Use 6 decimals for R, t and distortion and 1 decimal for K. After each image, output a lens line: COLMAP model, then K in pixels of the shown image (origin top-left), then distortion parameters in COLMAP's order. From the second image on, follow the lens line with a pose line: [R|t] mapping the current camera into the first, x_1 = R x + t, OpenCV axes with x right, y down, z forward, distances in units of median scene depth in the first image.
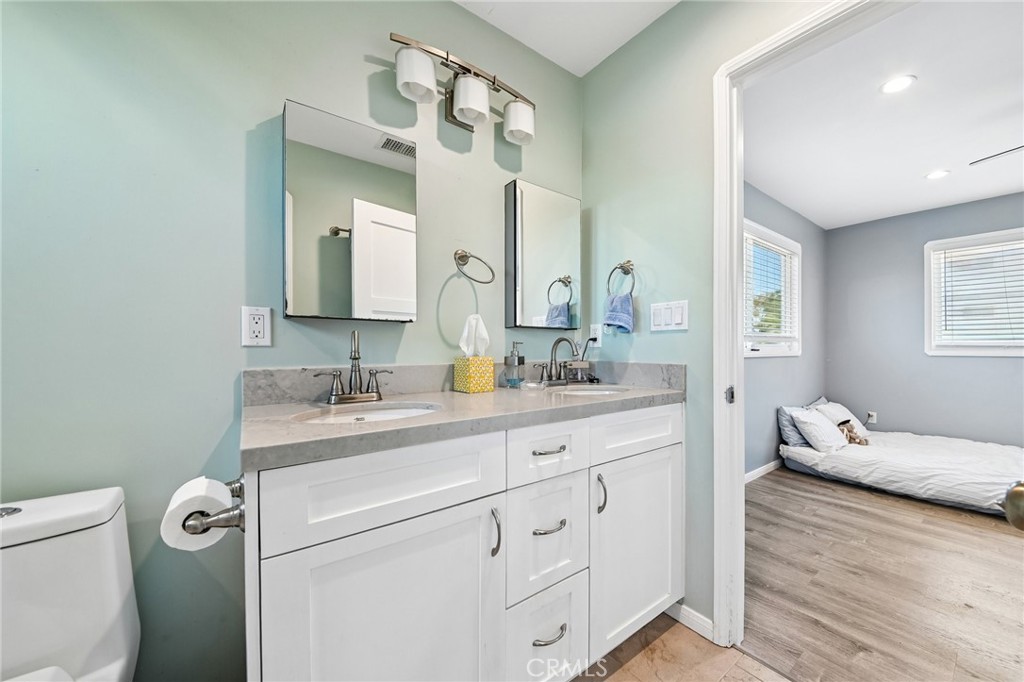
lens RADIAL K [[376.5, 0, 512.7], [0, 376.5, 364.1], [0, 0, 1]] dist [-0.011391, -0.000126]
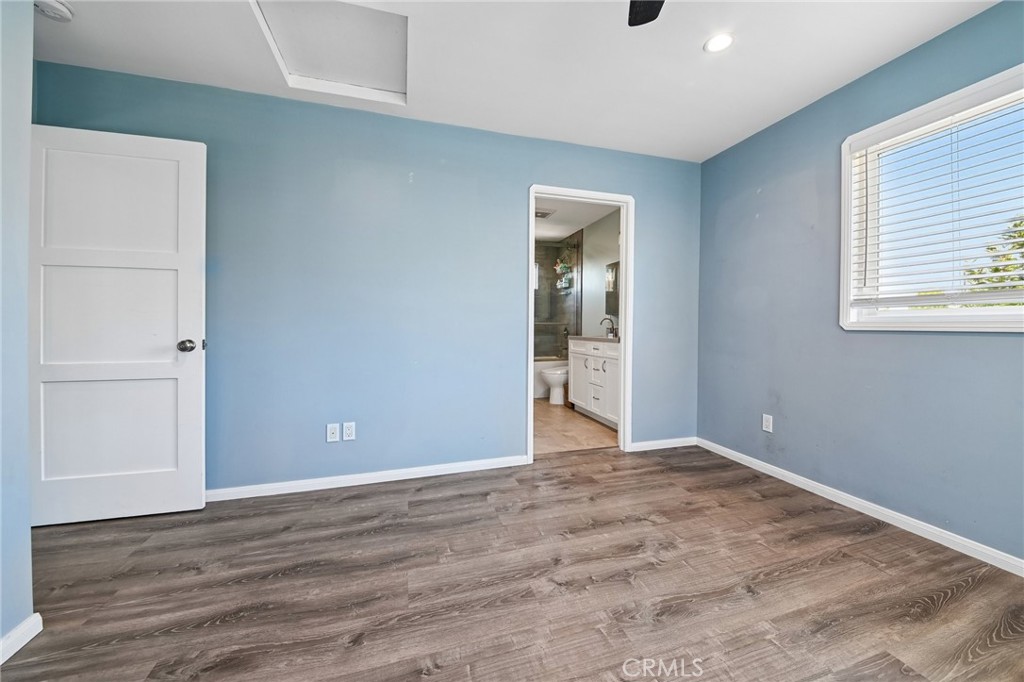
lens RADIAL K [[370.5, 0, 515.1], [0, 370.5, 325.9], [0, 0, 1]] dist [-0.009549, 0.000032]
pose [[-0.339662, 0.002354, -0.940545, 1.729837], [-0.035208, 0.999264, 0.015215, -0.013581], [0.939889, 0.038282, -0.339329, 0.655136]]
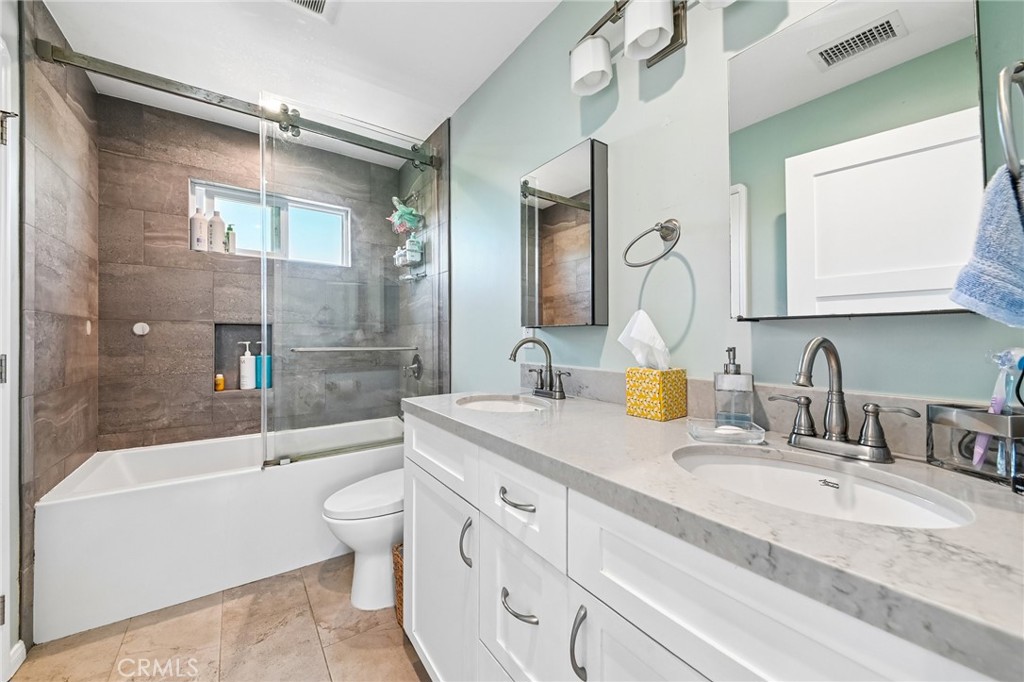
lens RADIAL K [[382.5, 0, 512.0], [0, 382.5, 341.0], [0, 0, 1]] dist [-0.000930, -0.000048]
pose [[-0.017263, 0.012094, -0.999778, 0.375049], [-0.035151, 0.999301, 0.012696, -0.041454], [0.999233, 0.035362, -0.016825, 0.434604]]
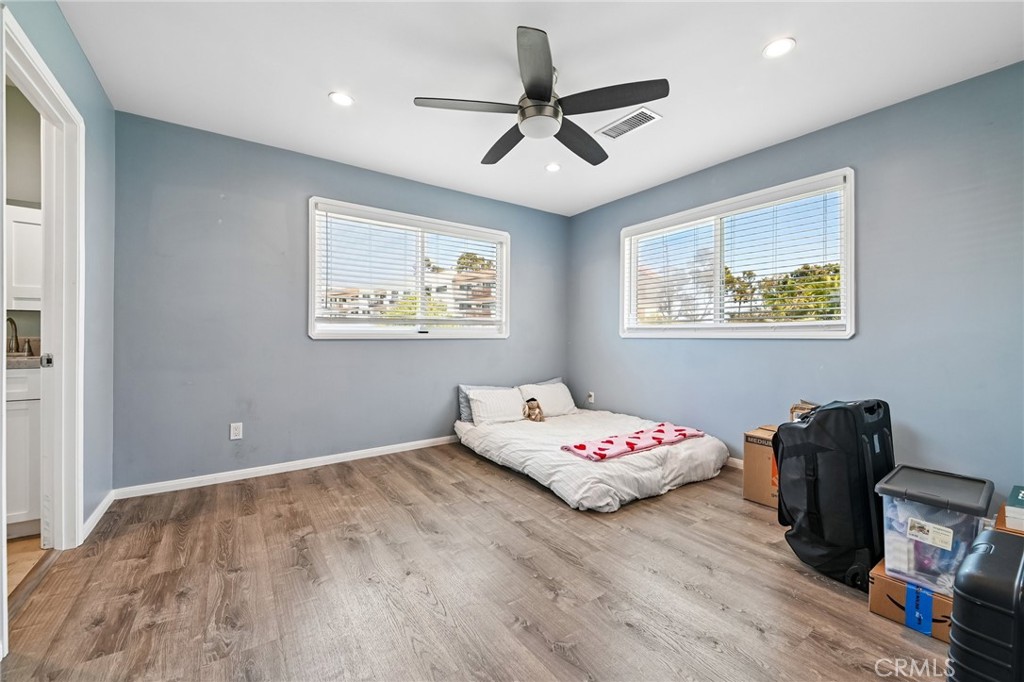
lens RADIAL K [[408.1, 0, 517.1], [0, 408.1, 354.4], [0, 0, 1]] dist [0.019666, -0.000223]
pose [[0.999543, 0.001975, -0.030156, 1.326910], [-0.001684, 0.999952, 0.009678, 0.019689], [0.030174, -0.009623, 0.999498, -0.241551]]
